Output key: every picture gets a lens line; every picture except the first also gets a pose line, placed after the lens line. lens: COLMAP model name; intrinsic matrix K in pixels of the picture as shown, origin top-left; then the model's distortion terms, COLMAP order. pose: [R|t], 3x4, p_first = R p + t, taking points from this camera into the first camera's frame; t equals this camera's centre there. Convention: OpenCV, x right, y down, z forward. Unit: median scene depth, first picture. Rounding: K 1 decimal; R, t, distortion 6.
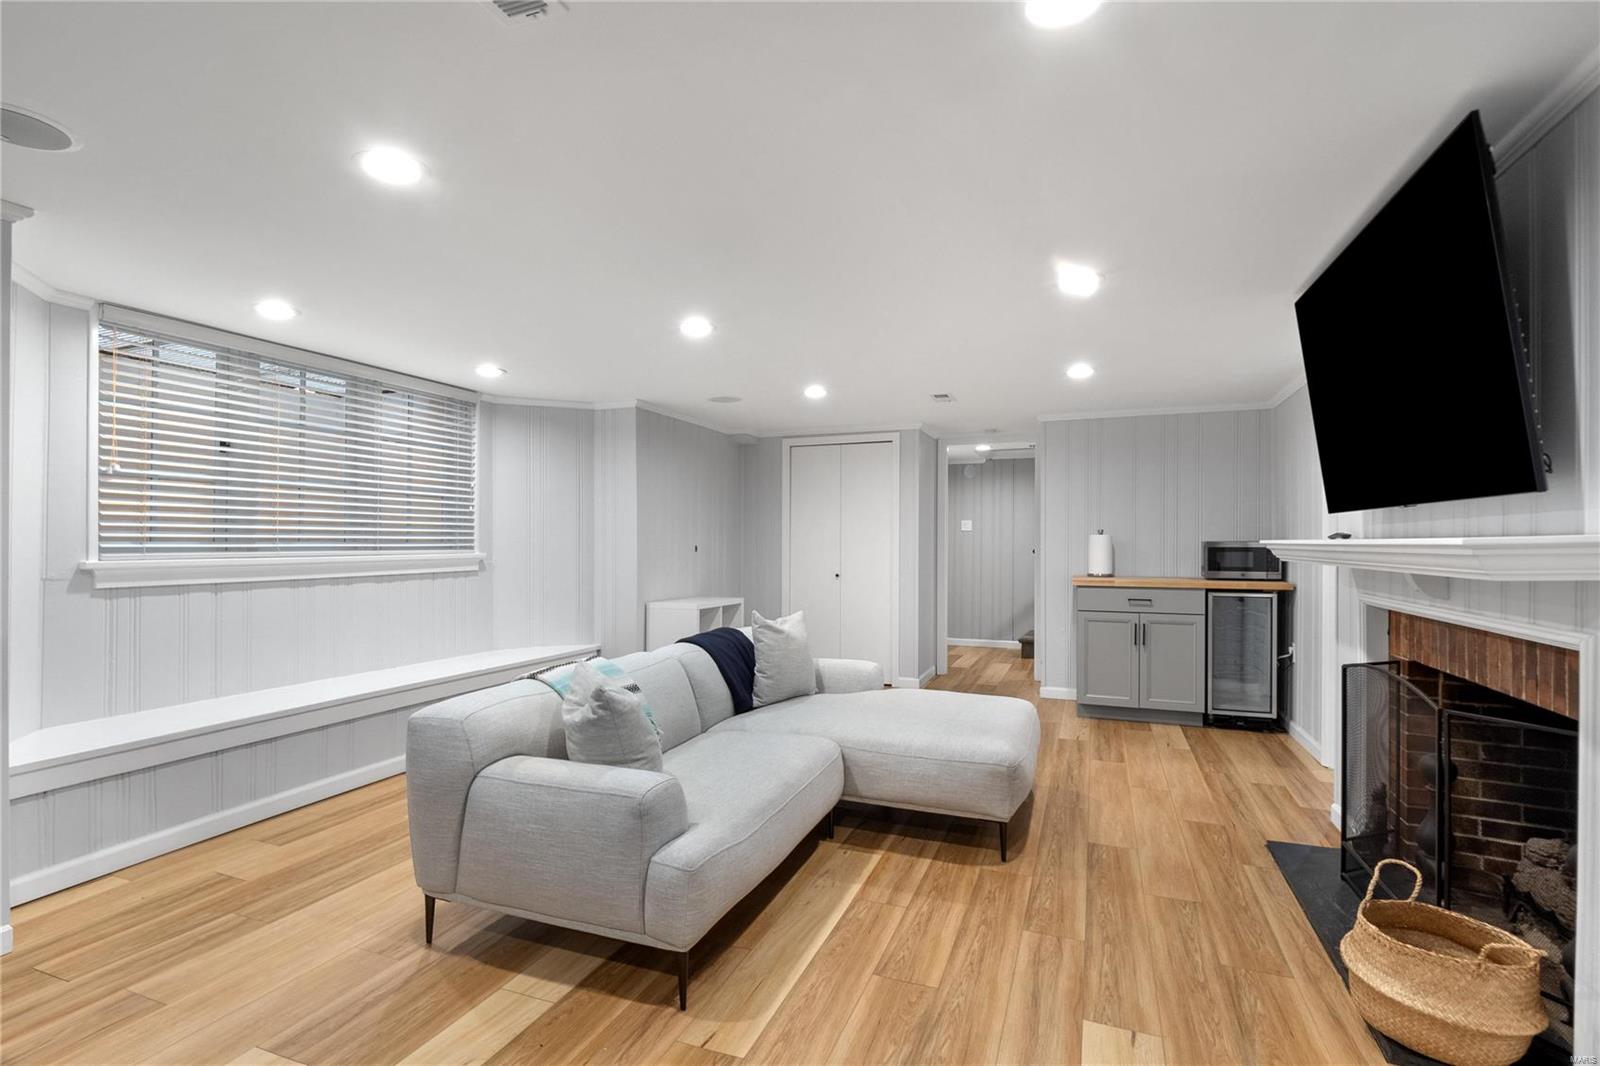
lens RADIAL K [[761.4, 0, 799.8], [0, 761.4, 536.0], [0, 0, 1]] dist [-0.033960, -0.000964]
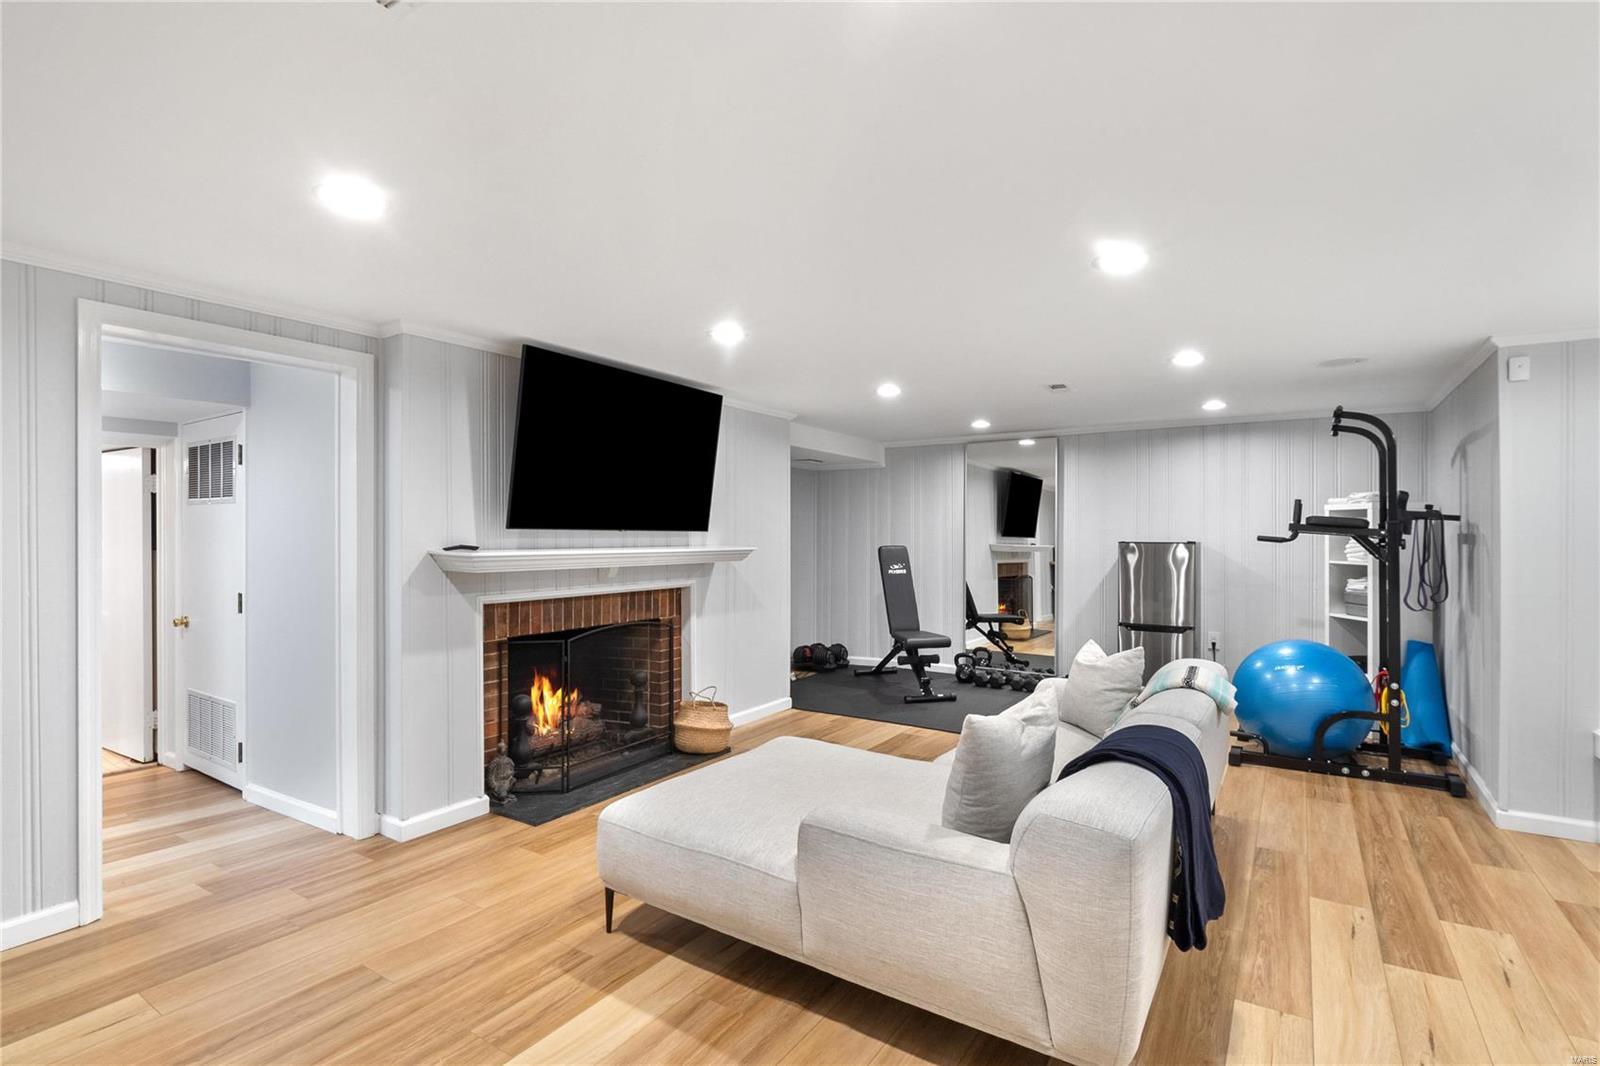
lens RADIAL K [[761.4, 0, 797.1], [0, 761.4, 532.3], [0, 0, 1]] dist [-0.033960, -0.000964]
pose [[-0.977142, -0.001476, 0.212580, 0.008471], [-0.003630, 0.999946, -0.009740, -0.014449], [-0.212554, -0.010289, -0.977095, 2.183464]]
